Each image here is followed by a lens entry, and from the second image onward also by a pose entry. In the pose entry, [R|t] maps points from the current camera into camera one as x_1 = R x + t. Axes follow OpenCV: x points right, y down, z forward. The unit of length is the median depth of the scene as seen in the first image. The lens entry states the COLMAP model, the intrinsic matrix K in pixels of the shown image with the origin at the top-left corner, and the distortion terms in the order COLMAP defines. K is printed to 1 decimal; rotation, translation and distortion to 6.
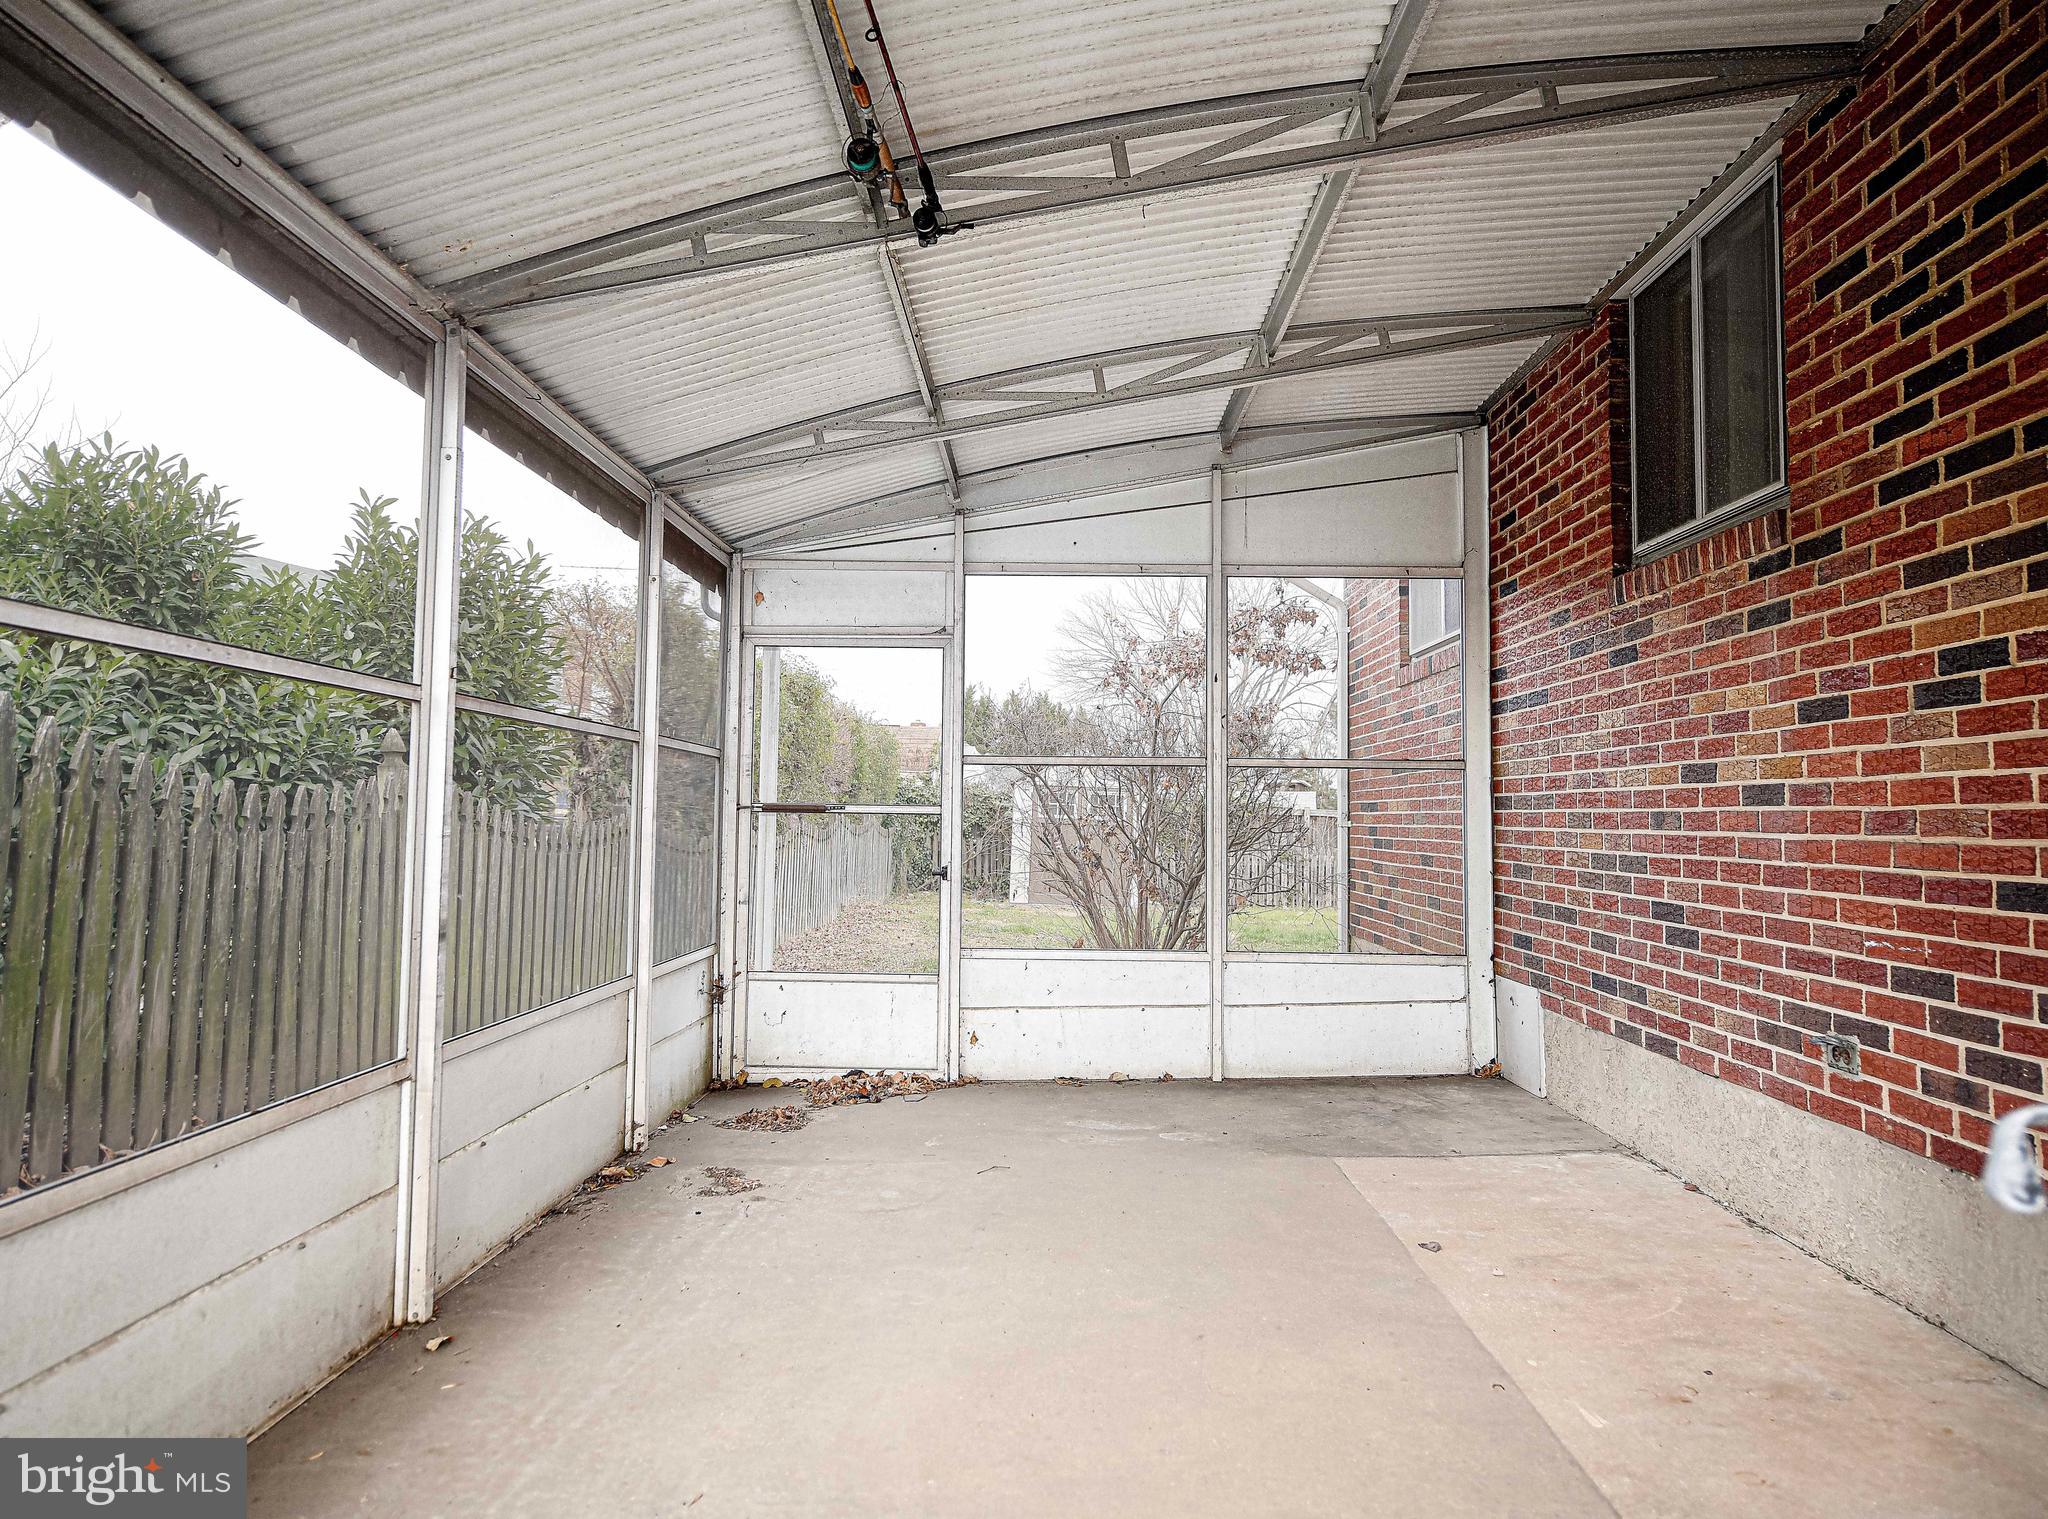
lens RADIAL K [[1284.1, 0, 1027.4], [0, 1284.1, 760.8], [0, 0, 1]] dist [-0.002581, 0.000160]
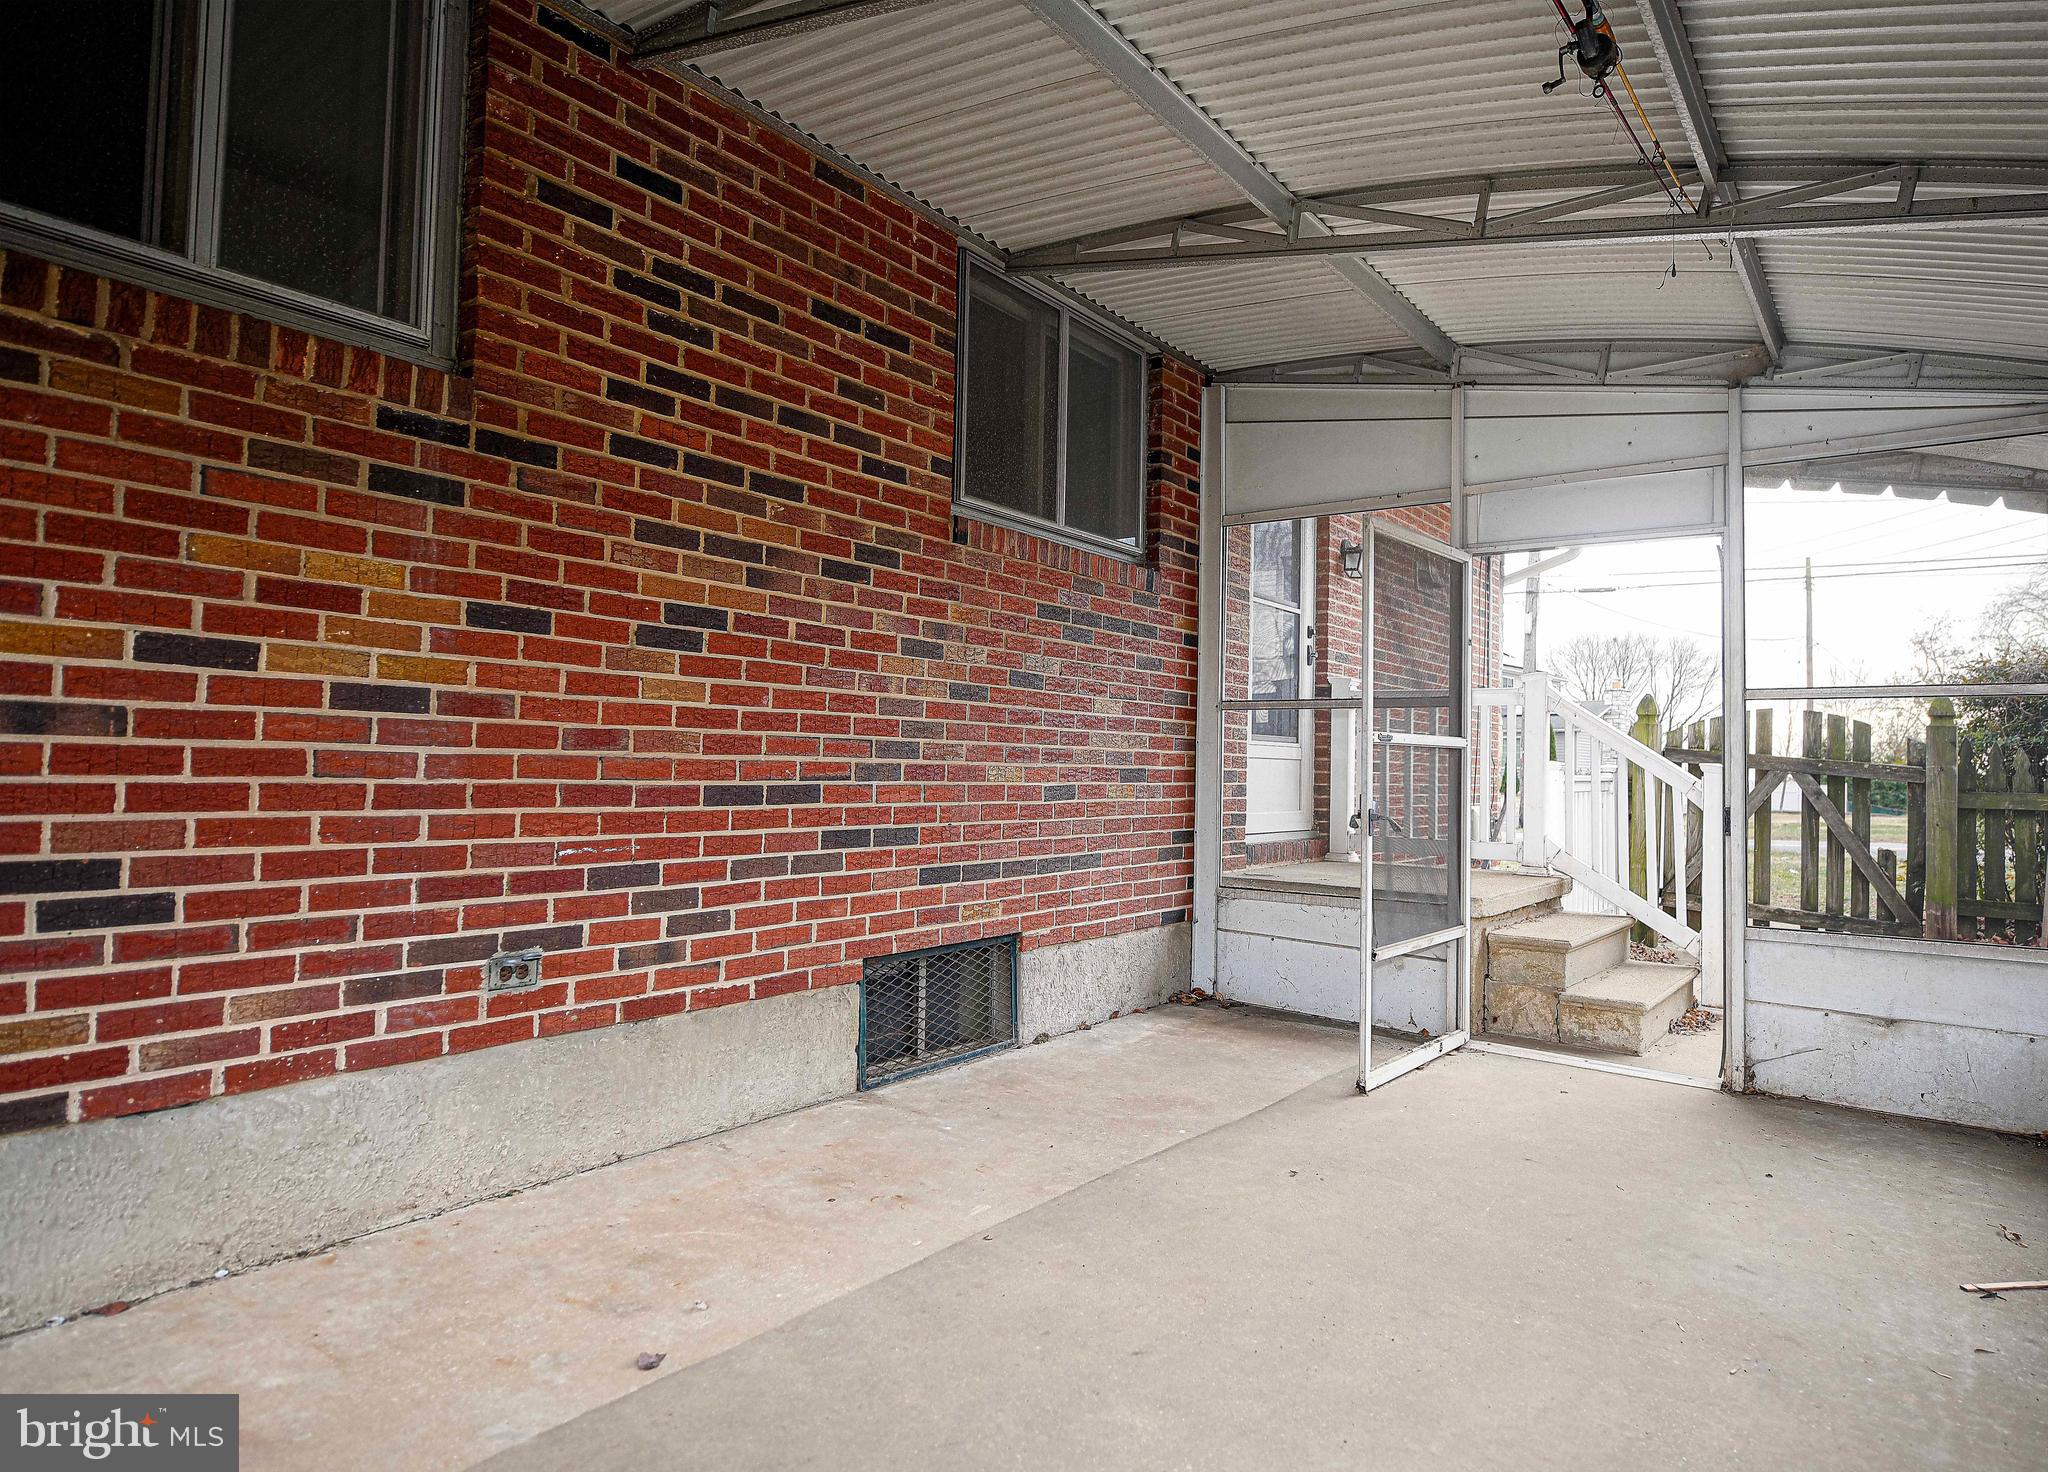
lens RADIAL K [[1410.7, 0, 1032.3], [0, 1410.7, 722.8], [0, 0, 1]] dist [-0.004211, -0.005222]
pose [[-0.842621, -0.007389, 0.538457, -0.307704], [-0.051477, 0.996432, -0.066881, 0.098245], [-0.536041, -0.084074, -0.839995, 1.860250]]
